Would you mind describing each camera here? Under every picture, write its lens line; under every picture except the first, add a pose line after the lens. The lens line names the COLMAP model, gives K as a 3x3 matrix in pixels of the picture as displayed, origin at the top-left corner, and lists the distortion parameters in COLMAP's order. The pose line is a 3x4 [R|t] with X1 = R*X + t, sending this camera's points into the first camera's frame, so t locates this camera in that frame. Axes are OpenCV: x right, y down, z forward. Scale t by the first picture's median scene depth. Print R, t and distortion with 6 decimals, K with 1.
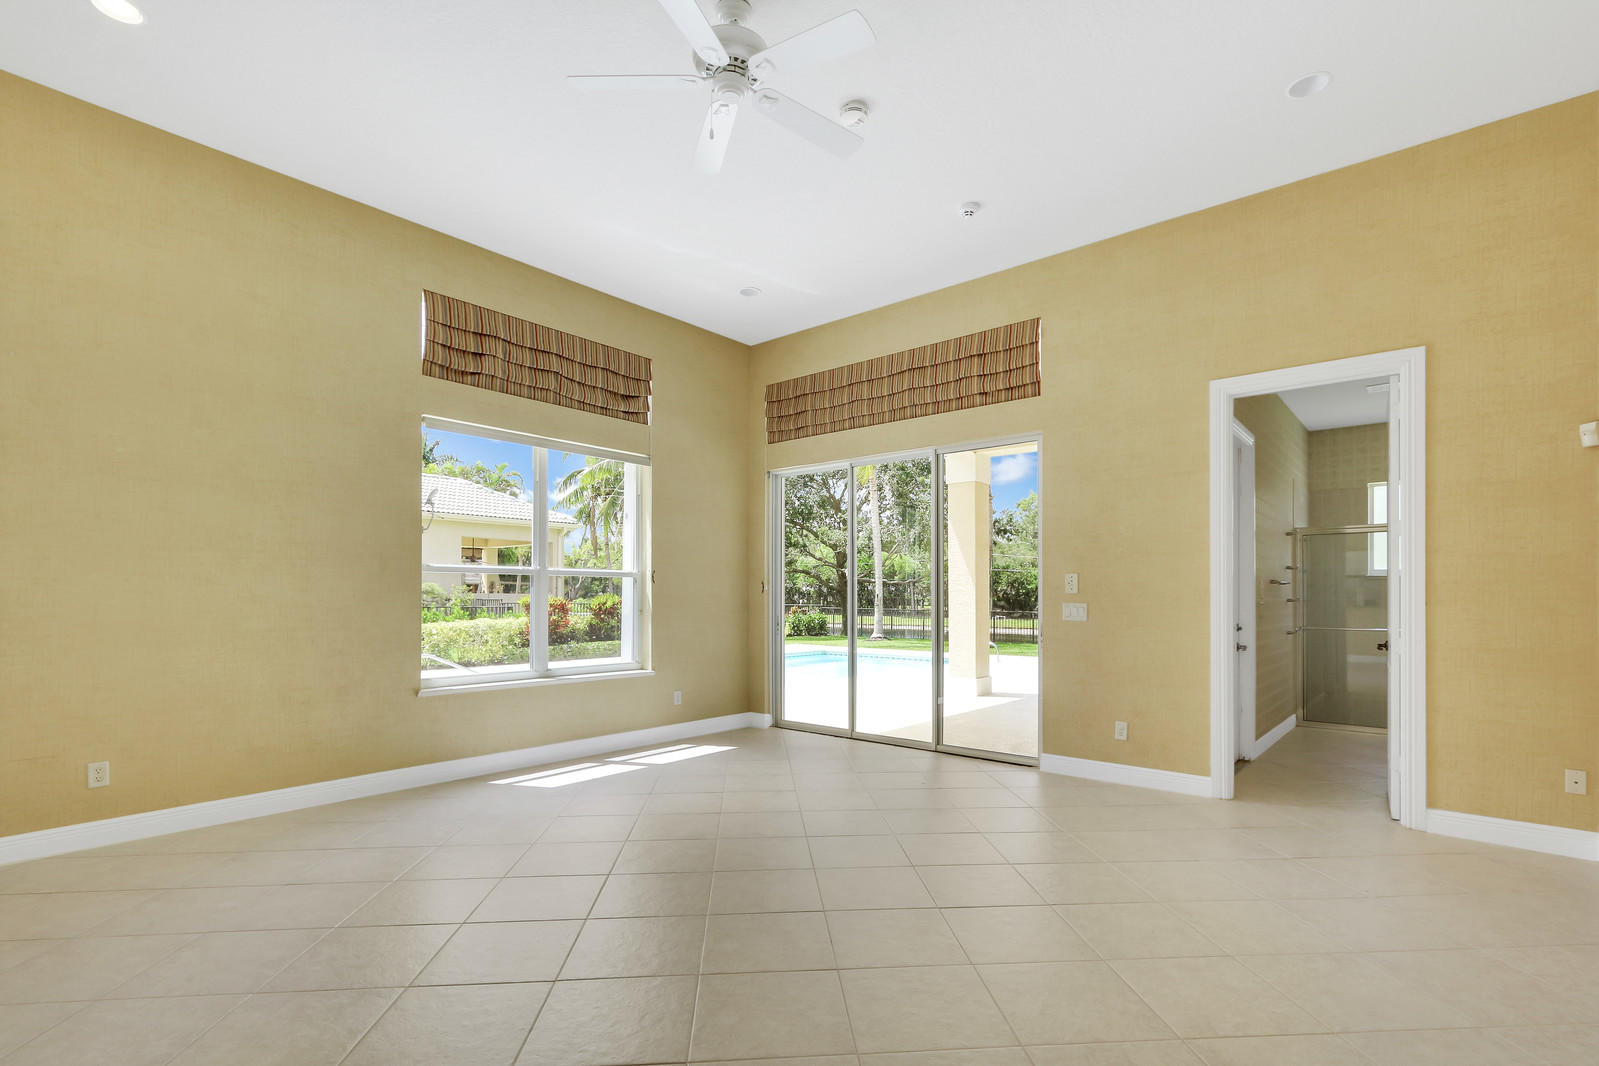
lens RADIAL K [[760.4, 0, 806.9], [0, 760.4, 589.8], [0, 0, 1]] dist [-0.006878, -0.004921]
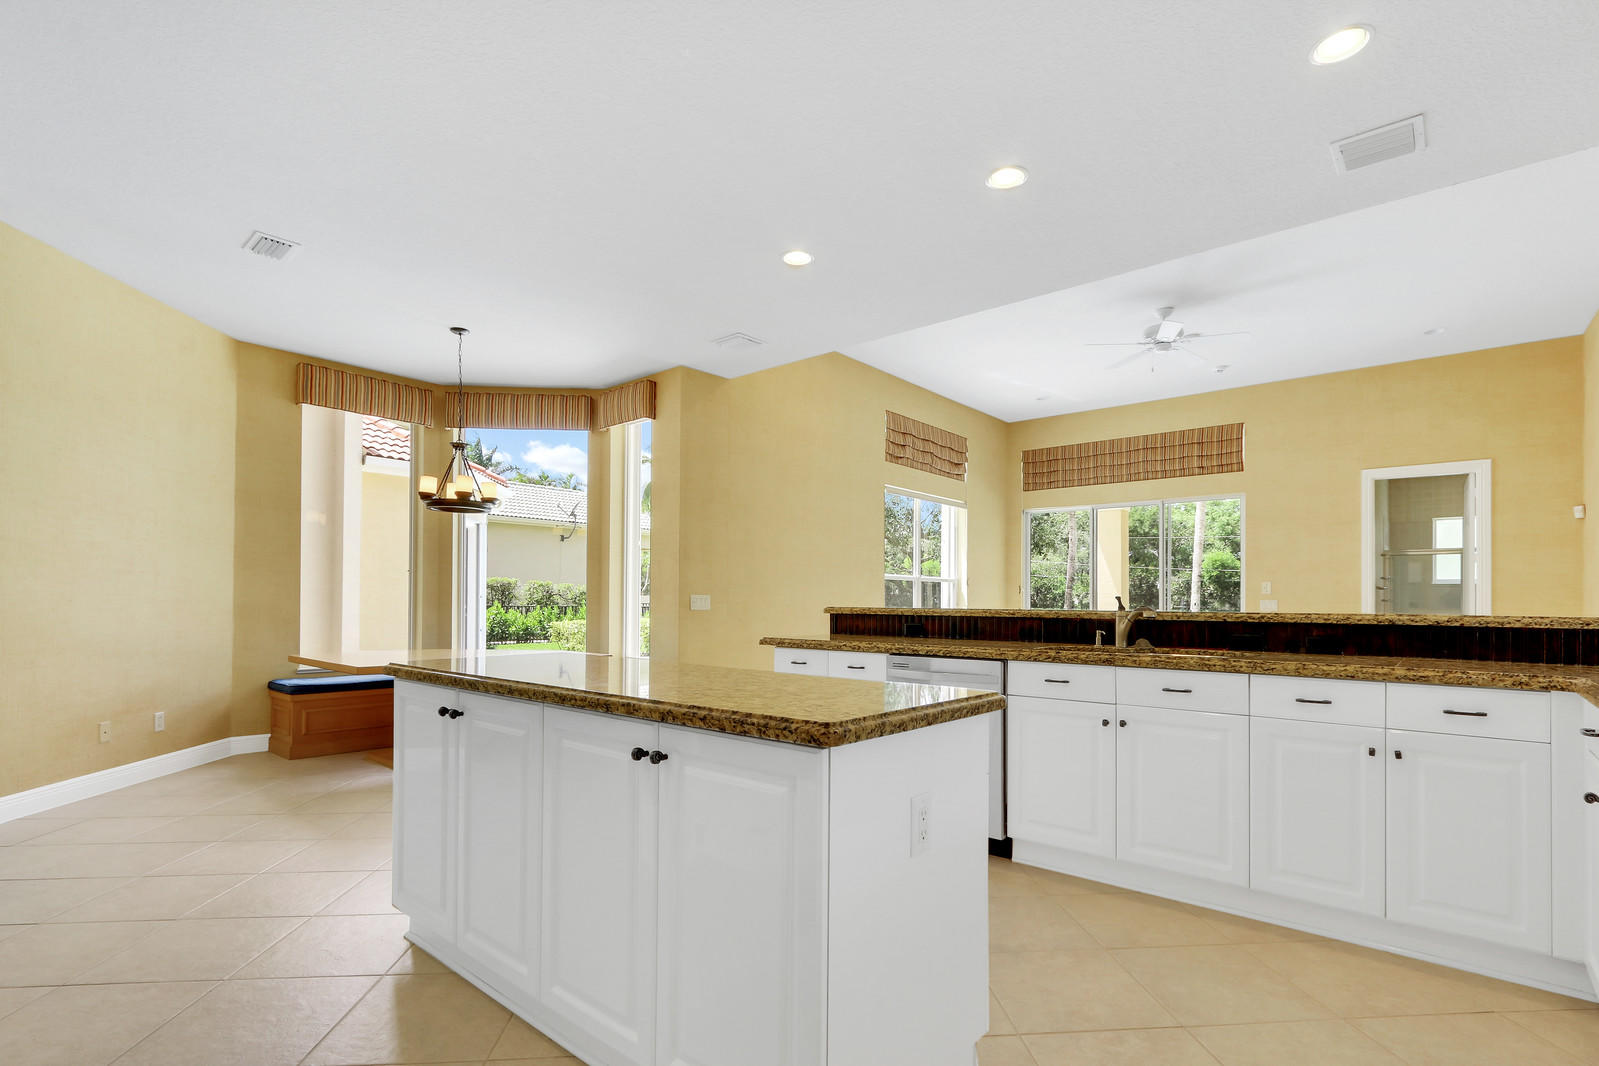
lens RADIAL K [[760.4, 0, 813.8], [0, 760.4, 595.4], [0, 0, 1]] dist [-0.006878, -0.004921]
pose [[0.999904, 0.007327, -0.011790, -0.519301], [-0.007347, 0.999972, -0.001606, 0.014810], [0.011778, 0.001692, 0.999929, -0.550446]]
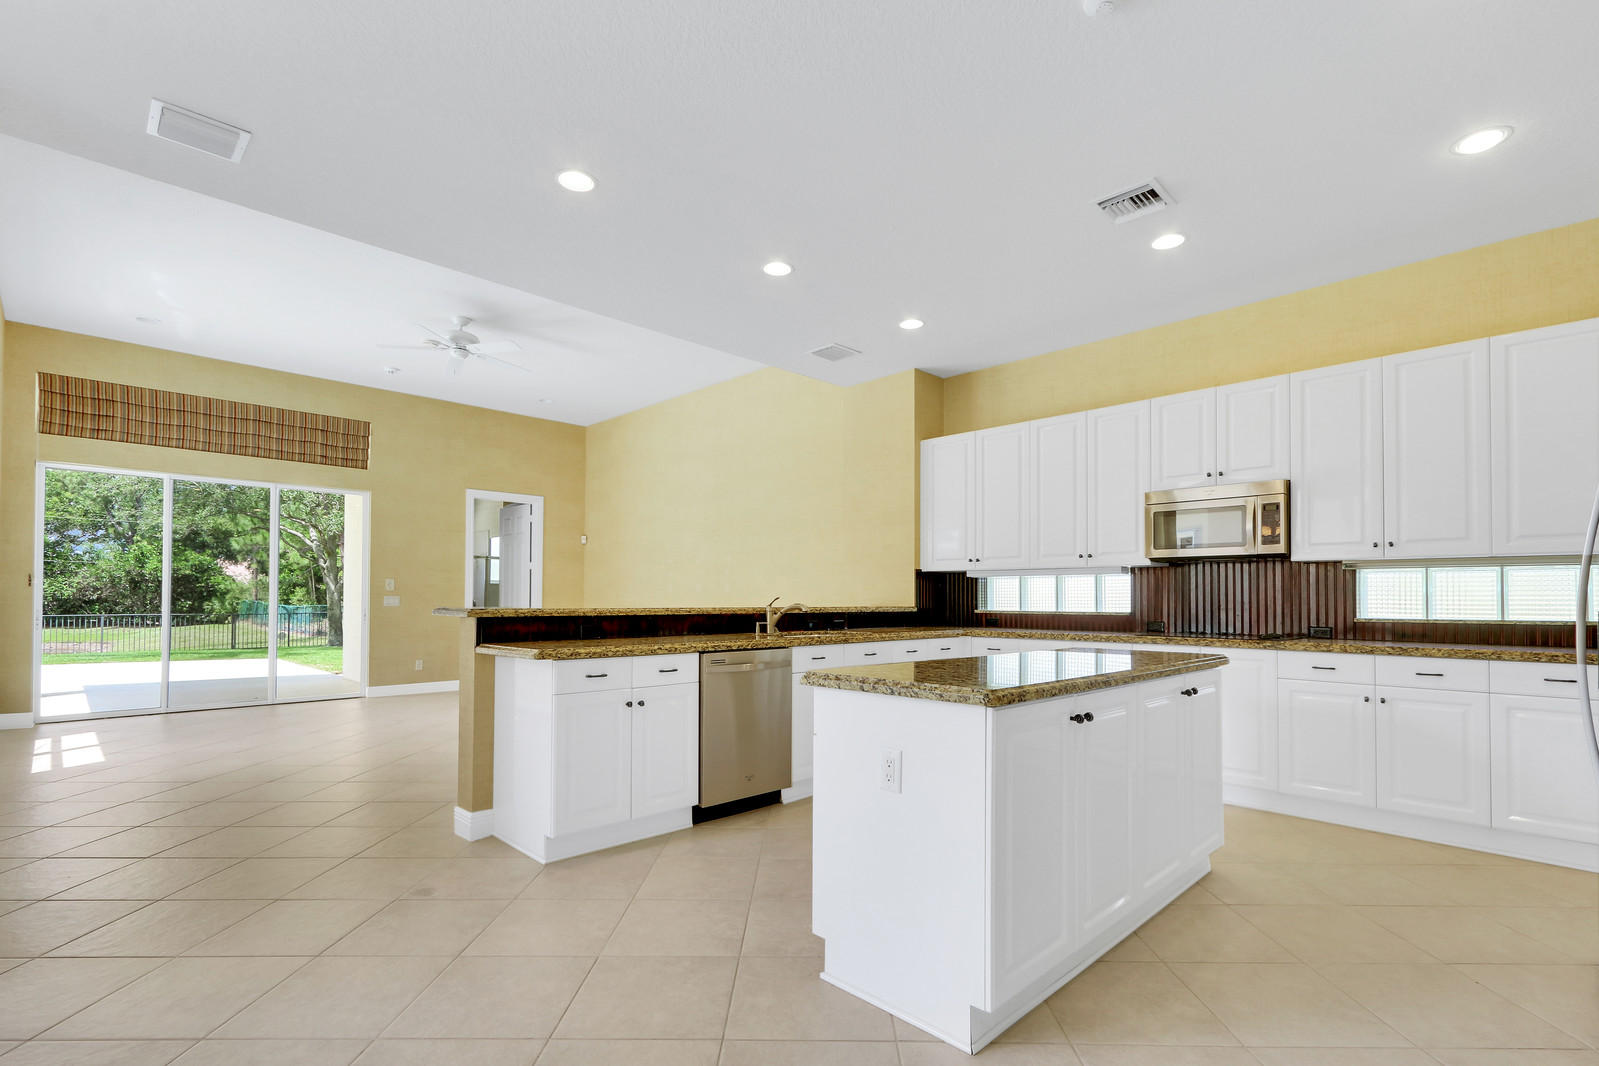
lens RADIAL K [[760.4, 0, 808.8], [0, 760.4, 582.9], [0, 0, 1]] dist [-0.006878, -0.004921]
pose [[0.092940, 0.025945, 0.995334, -1.086154], [-0.008850, 0.999642, -0.025231, 0.017904], [-0.995632, -0.006464, 0.093136, -0.083385]]
